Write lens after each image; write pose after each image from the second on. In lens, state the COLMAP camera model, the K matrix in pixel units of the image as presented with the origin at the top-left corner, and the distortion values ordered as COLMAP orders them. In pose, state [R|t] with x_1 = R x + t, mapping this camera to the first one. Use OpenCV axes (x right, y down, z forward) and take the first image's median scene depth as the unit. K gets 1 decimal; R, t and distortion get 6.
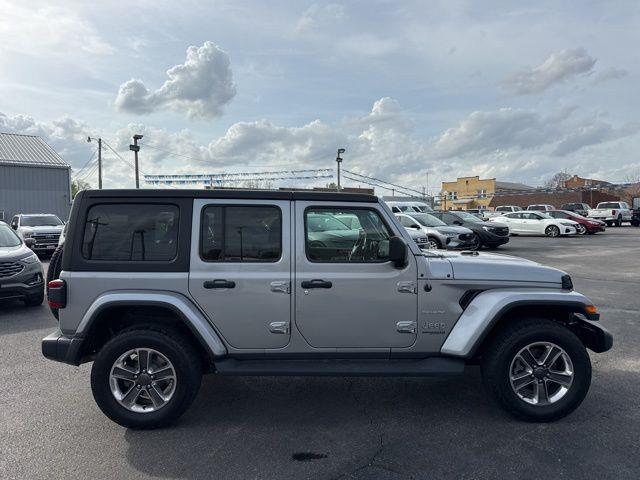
lens RADIAL K [[491.3, 0, 328.8], [0, 491.3, 240.2], [0, 0, 1]] dist [0.023948, 0.004031]
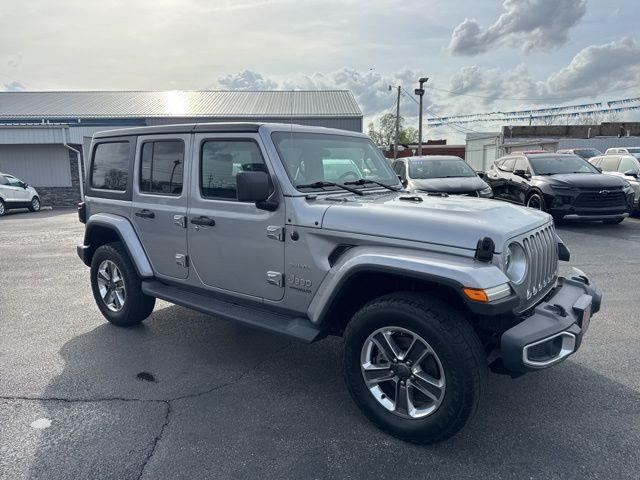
lens RADIAL K [[491.3, 0, 328.8], [0, 491.3, 240.2], [0, 0, 1]] dist [0.023948, 0.004031]
pose [[0.744930, 0.100724, -0.659495, 0.087963], [-0.027675, 0.992352, 0.120301, 0.000319], [0.666569, -0.071364, 0.742020, 0.047170]]
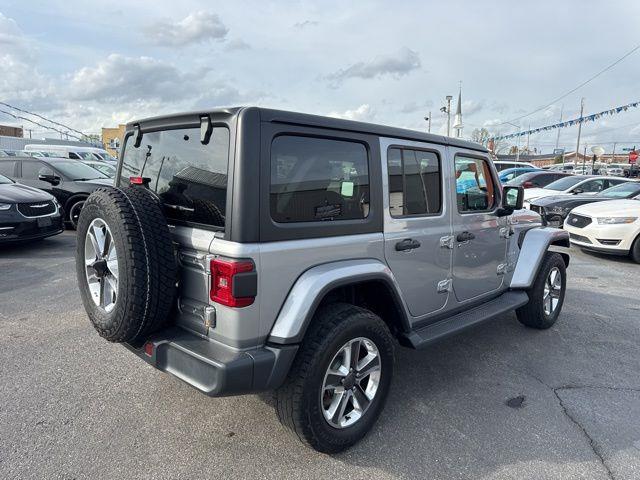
lens RADIAL K [[468.2, 0, 320.0], [0, 468.2, 240.0], [0, 0, 1]] dist [0.031992, 0.000538]
pose [[0.723952, -0.077185, 0.685518, -0.091742], [0.004864, 0.994267, 0.106811, -0.000306], [-0.689833, -0.073992, 0.720178, 0.056857]]
